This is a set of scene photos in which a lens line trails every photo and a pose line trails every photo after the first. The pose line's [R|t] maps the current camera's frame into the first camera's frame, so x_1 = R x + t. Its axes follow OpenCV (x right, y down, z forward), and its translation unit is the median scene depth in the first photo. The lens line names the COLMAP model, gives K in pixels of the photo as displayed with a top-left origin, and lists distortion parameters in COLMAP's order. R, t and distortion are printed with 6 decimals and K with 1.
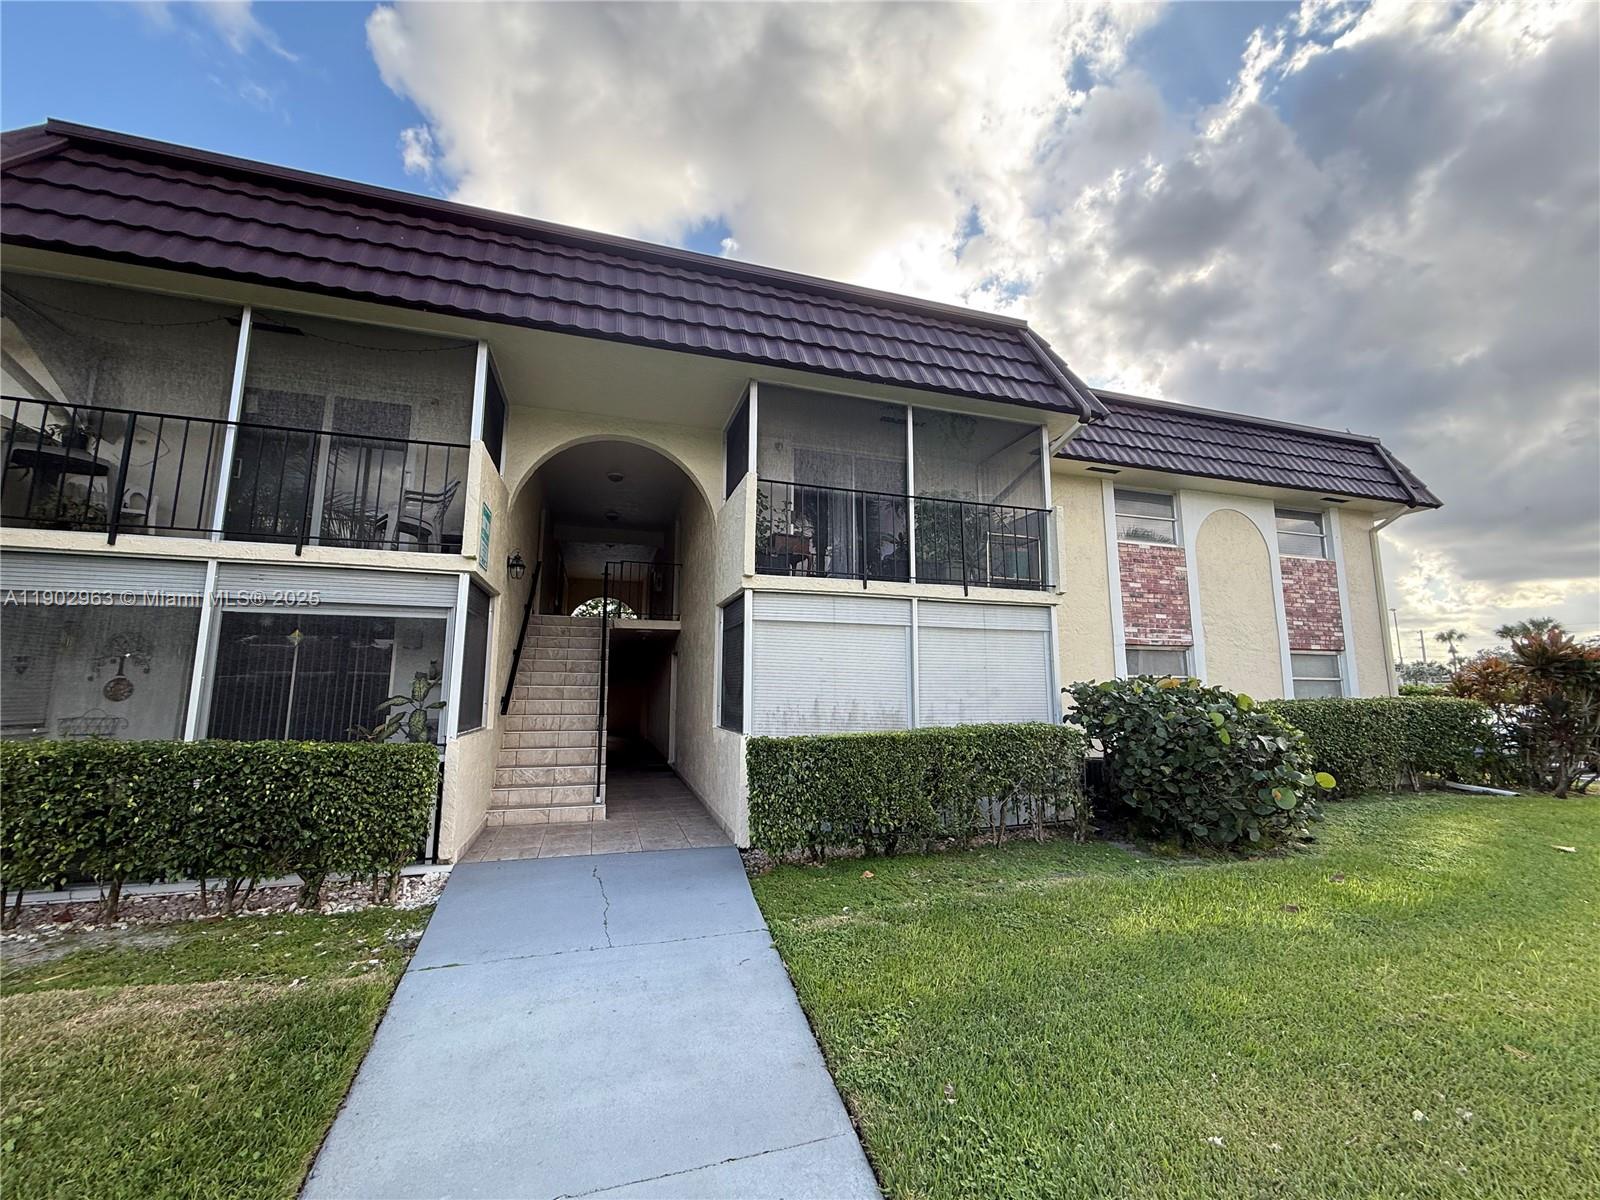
lens RADIAL K [[682.5, 0, 846.9], [0, 682.5, 601.1], [0, 0, 1]] dist [-0.009492, -0.000125]
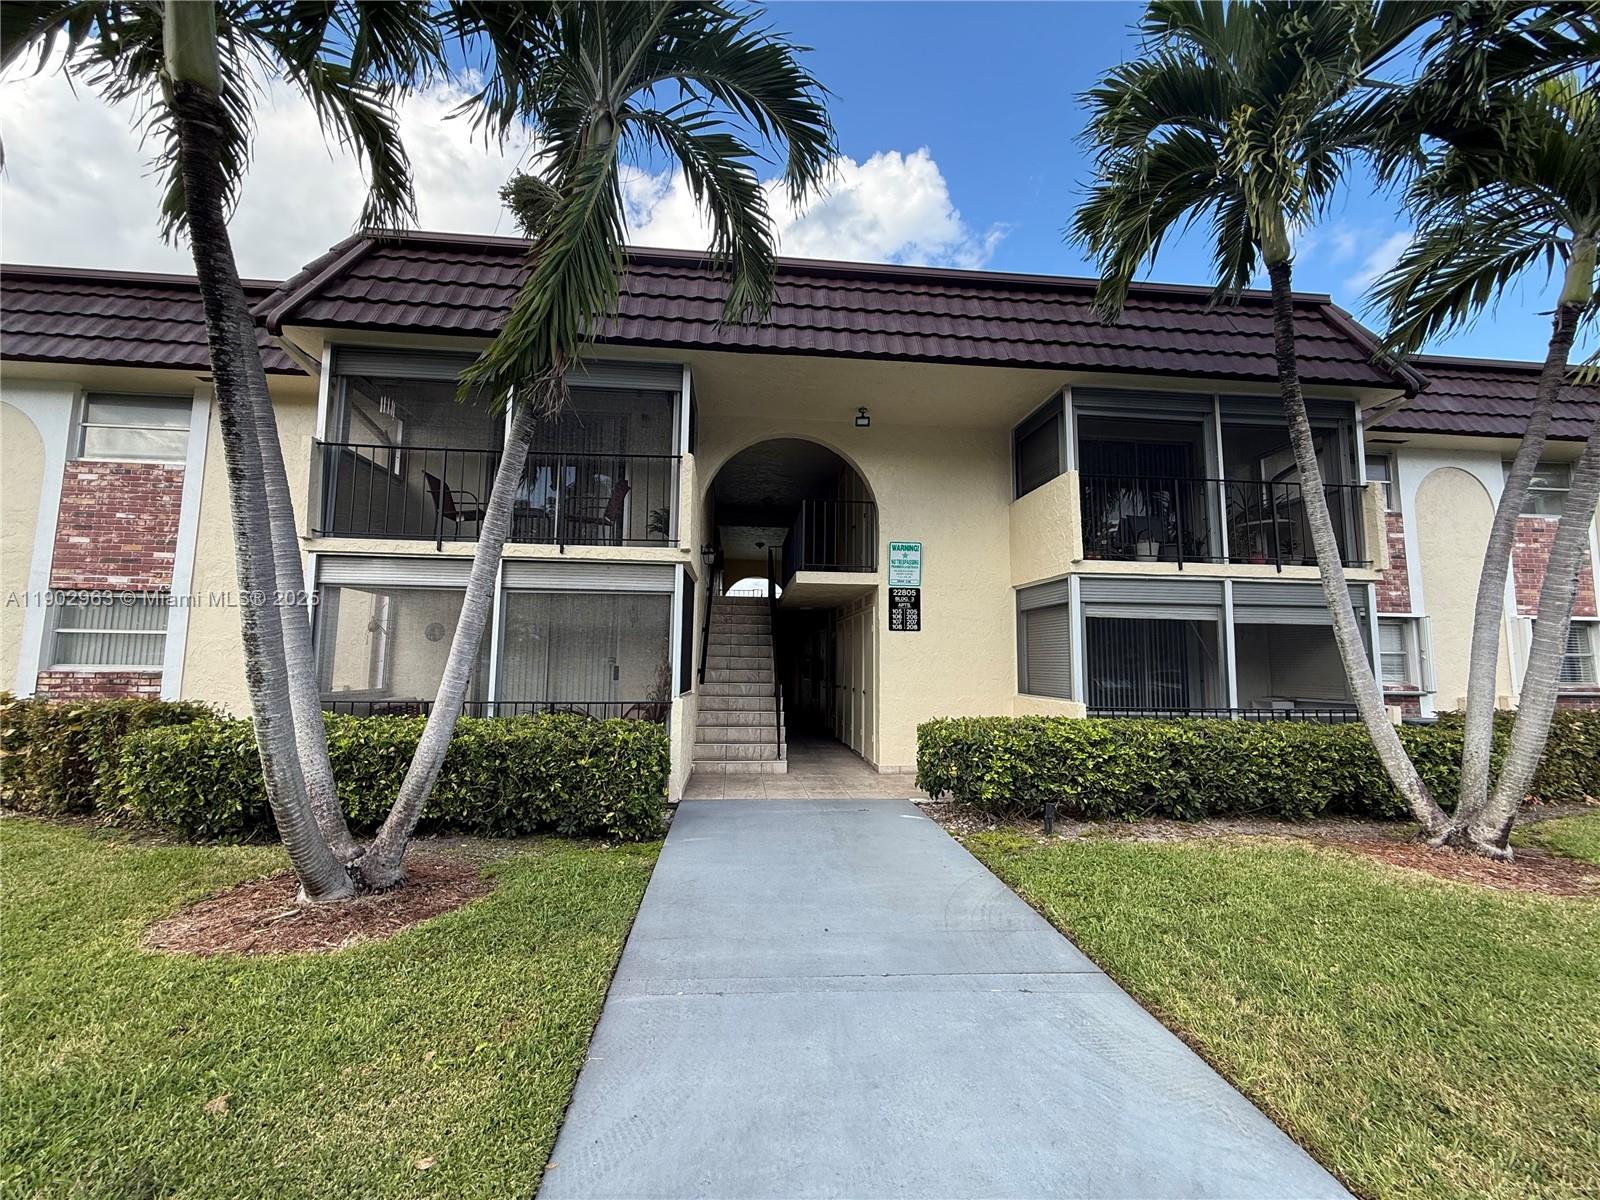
lens RADIAL K [[634.4, 0, 795.5], [0, 634.4, 599.9], [0, 0, 1]] dist [0.000407, -0.000196]
pose [[0.969087, -0.014250, -0.246308, -0.098039], [0.021884, 0.999360, 0.028280, -0.004741], [0.245747, -0.032796, 0.968779, -0.035252]]
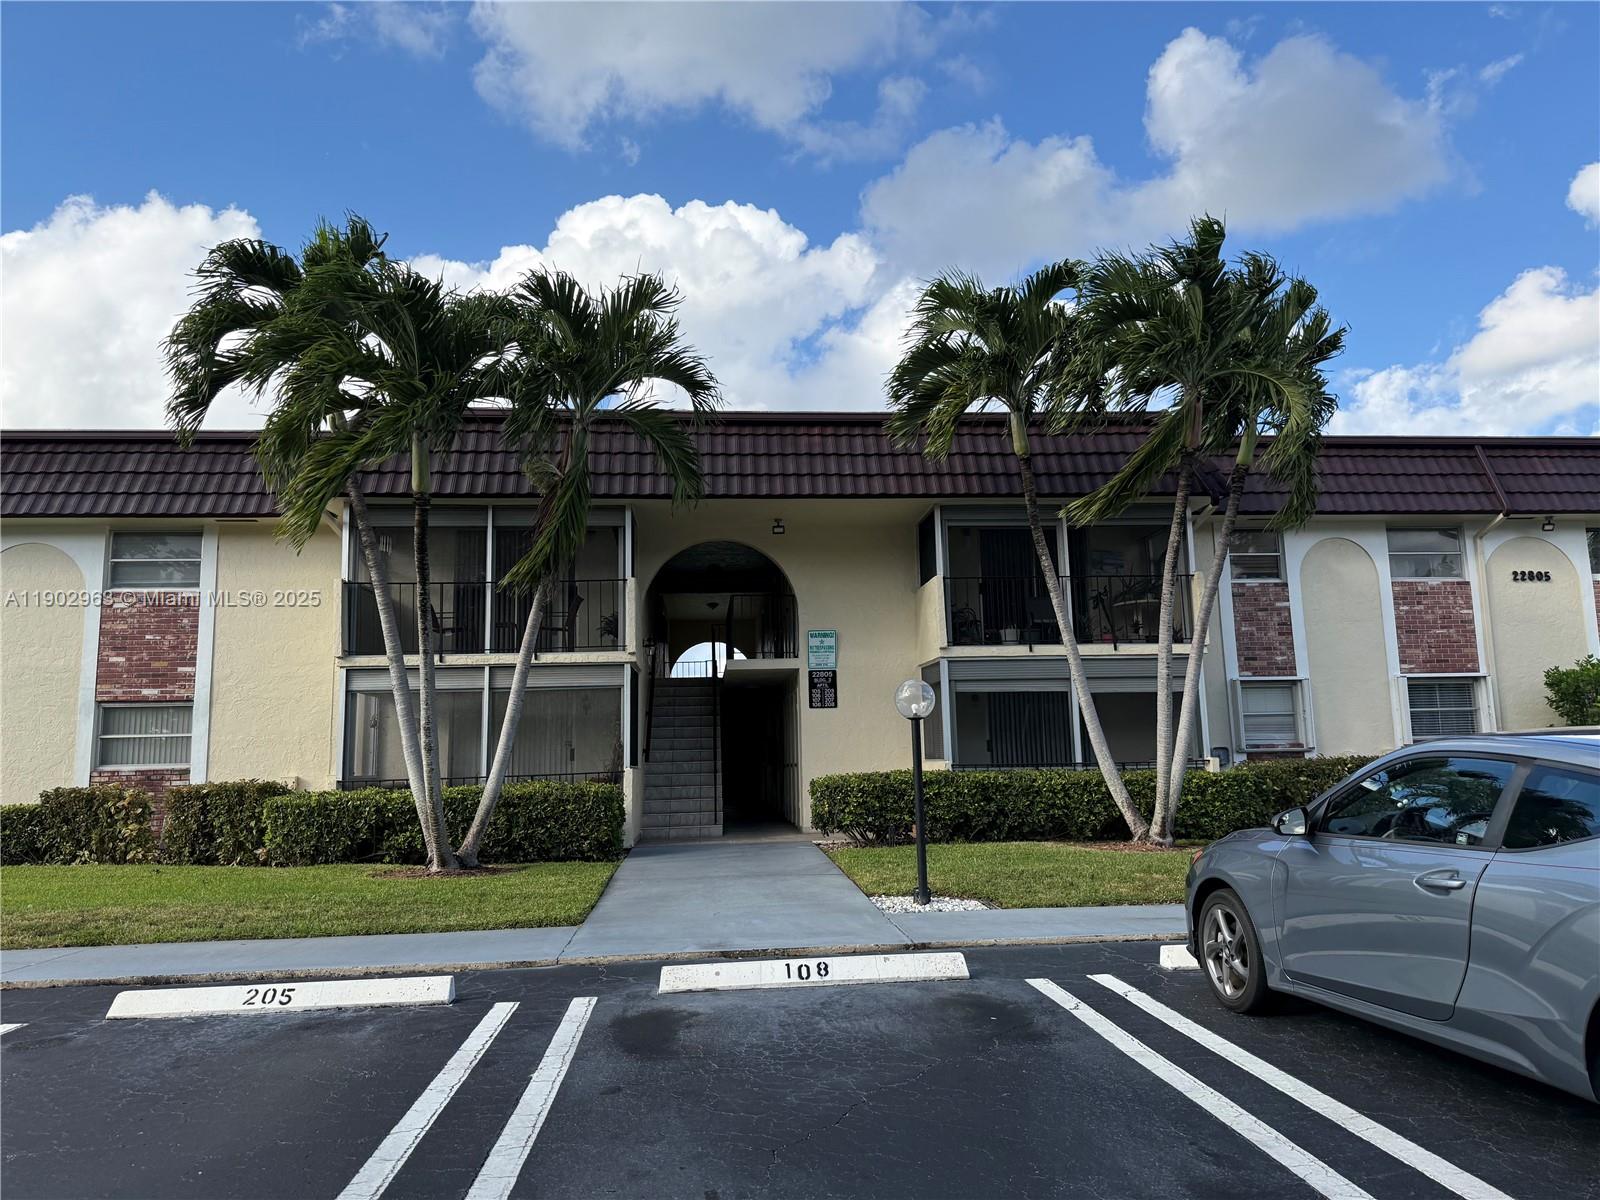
lens RADIAL K [[1115.5, 0, 808.8], [0, 1115.5, 596.0], [0, 0, 1]] dist [0.106665, -0.140643]
pose [[0.968403, -0.061492, -0.241689, 0.475152], [0.058415, 0.998094, -0.019886, -0.124272], [0.242451, 0.005139, 0.970150, -1.420882]]
